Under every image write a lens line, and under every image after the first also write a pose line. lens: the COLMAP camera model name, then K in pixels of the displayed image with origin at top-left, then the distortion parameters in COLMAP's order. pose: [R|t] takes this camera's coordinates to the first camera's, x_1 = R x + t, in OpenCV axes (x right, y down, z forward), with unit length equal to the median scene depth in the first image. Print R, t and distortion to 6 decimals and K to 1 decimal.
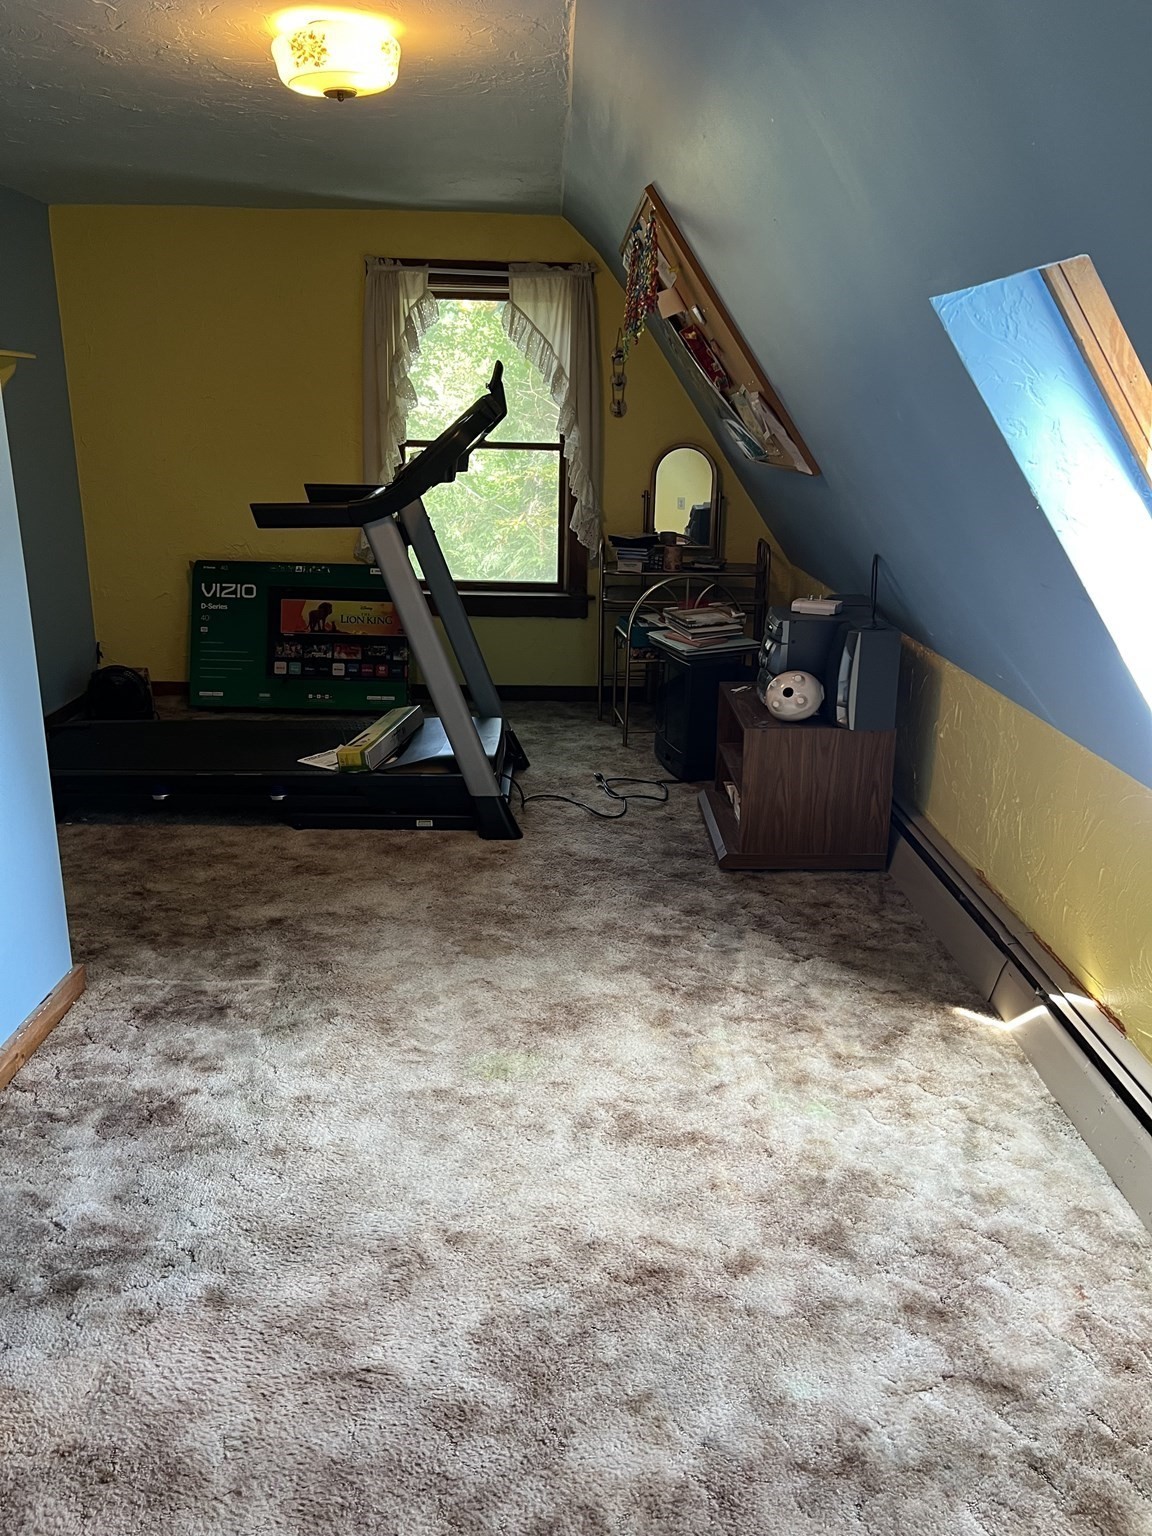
lens RADIAL K [[1153.2, 0, 577.6], [0, 1153.2, 767.3], [0, 0, 1]] dist [-0.006317, -0.004364]
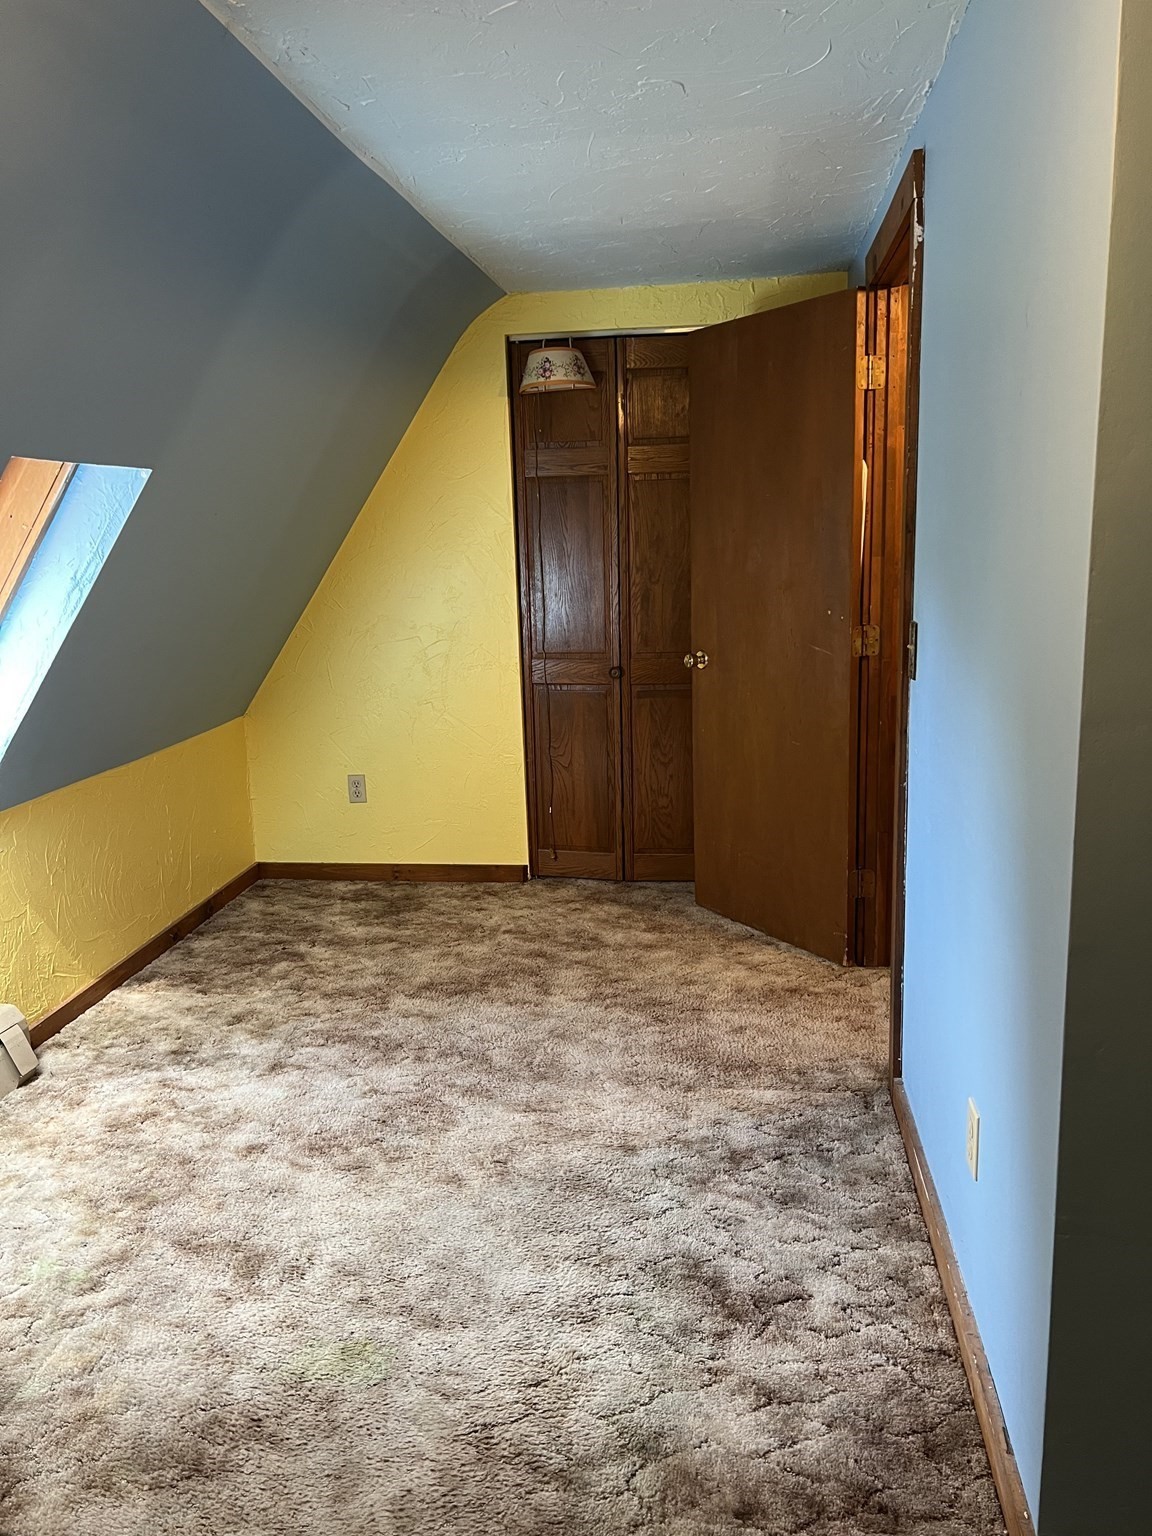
lens RADIAL K [[1153.2, 0, 577.0], [0, 1153.2, 766.5], [0, 0, 1]] dist [-0.006317, -0.004364]
pose [[-0.988802, -0.019512, 0.147953, -0.408550], [0.055254, 0.873092, 0.484414, -0.570103], [-0.138628, 0.487165, -0.862237, 1.812648]]
